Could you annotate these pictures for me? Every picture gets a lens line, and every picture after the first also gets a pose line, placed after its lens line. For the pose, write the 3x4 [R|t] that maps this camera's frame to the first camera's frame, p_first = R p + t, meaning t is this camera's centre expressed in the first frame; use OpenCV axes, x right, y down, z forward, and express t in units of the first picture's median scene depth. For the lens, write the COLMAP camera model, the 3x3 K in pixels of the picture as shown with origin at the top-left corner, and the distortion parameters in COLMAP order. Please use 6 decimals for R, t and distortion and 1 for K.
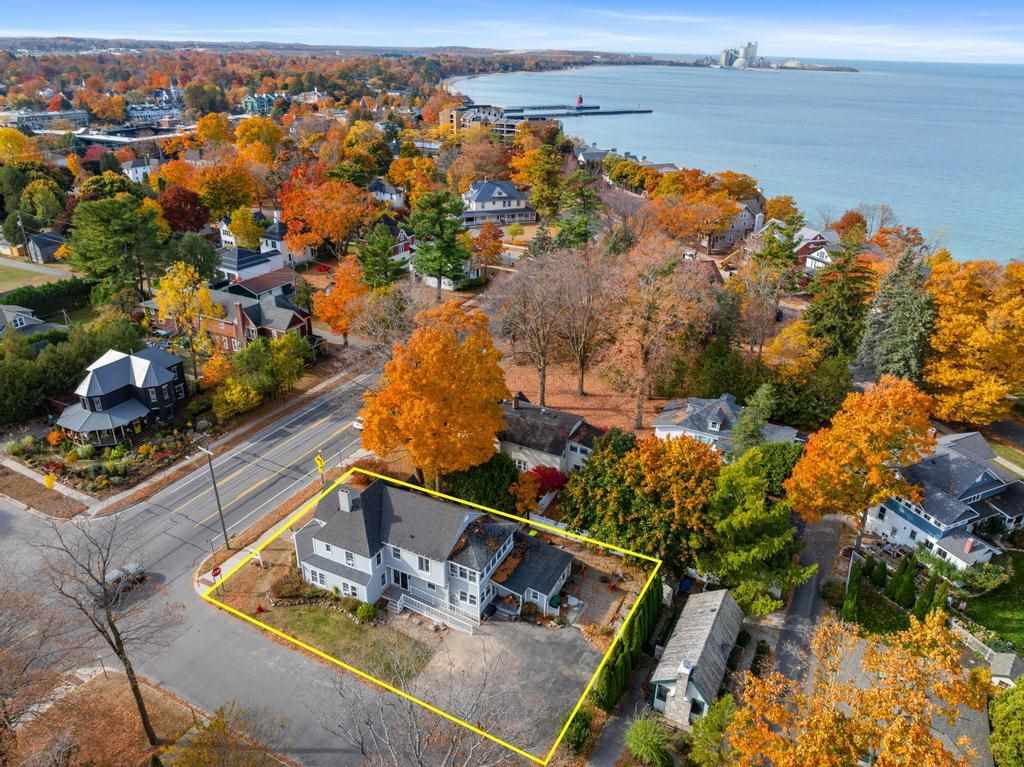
lens RADIAL K [[718.3, 0, 515.2], [0, 718.3, 381.6], [0, 0, 1]] dist [-0.042270, 0.004944]
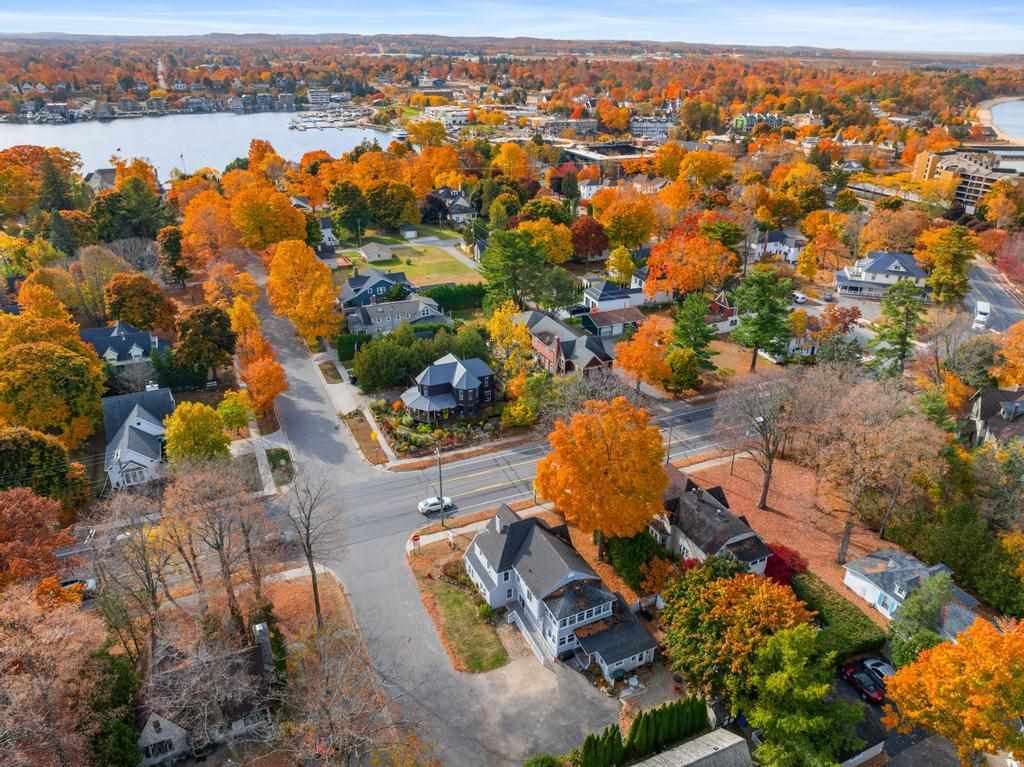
lens RADIAL K [[718.3, 0, 516.2], [0, 718.3, 375.2], [0, 0, 1]] dist [-0.042270, 0.004944]
pose [[0.784851, 0.255932, -0.564364, 0.314609], [-0.262311, 0.962323, 0.071610, -0.136051], [0.561428, 0.091836, 0.822414, -0.056629]]
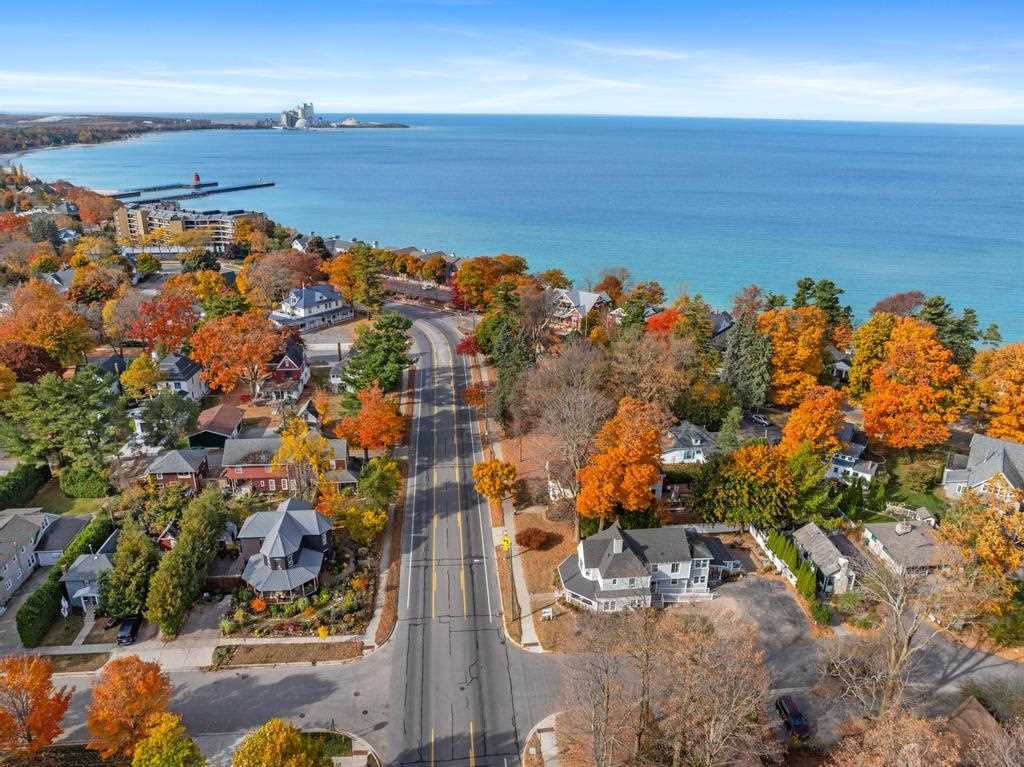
lens RADIAL K [[718.3, 0, 519.3], [0, 718.3, 386.9], [0, 0, 1]] dist [-0.042270, 0.004944]
pose [[0.836636, -0.204022, 0.508346, -0.747295], [0.235592, 0.971849, 0.002310, -0.137091], [-0.494507, 0.117829, 0.861150, -0.131996]]
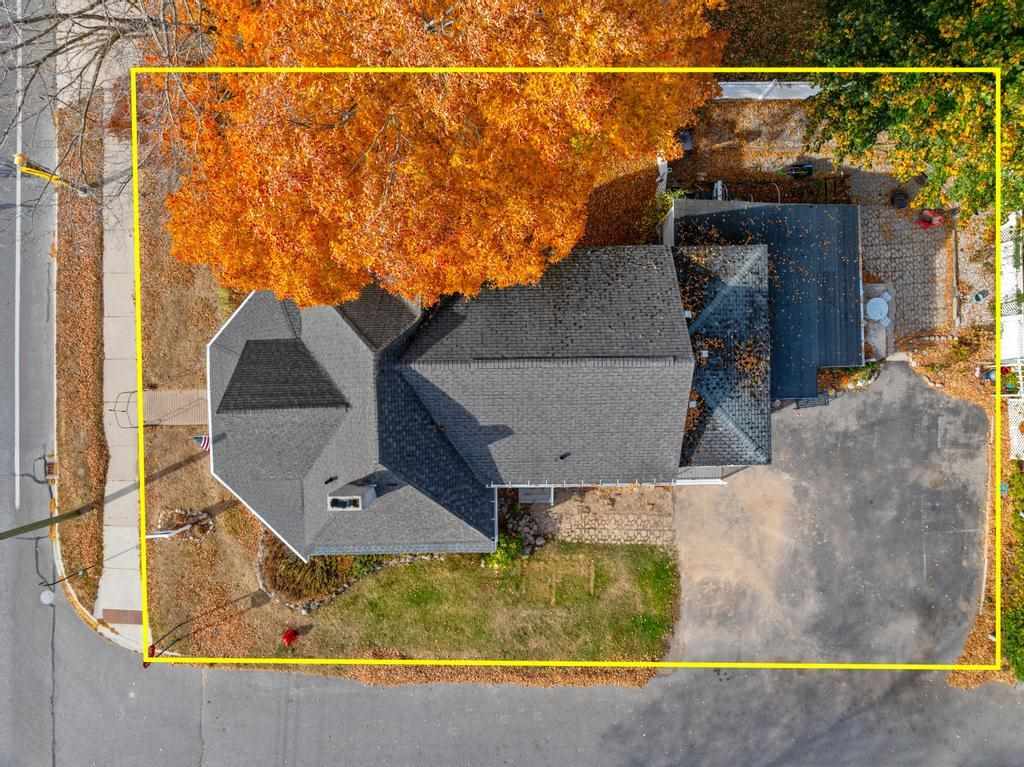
lens RADIAL K [[718.3, 0, 511.9], [0, 718.3, 384.1], [0, 0, 1]] dist [-0.042270, 0.004944]
pose [[0.892190, -0.451399, -0.015338, -0.100647], [0.204392, 0.373233, 0.904943, -0.095323], [-0.402766, -0.810516, 0.425257, 0.604045]]
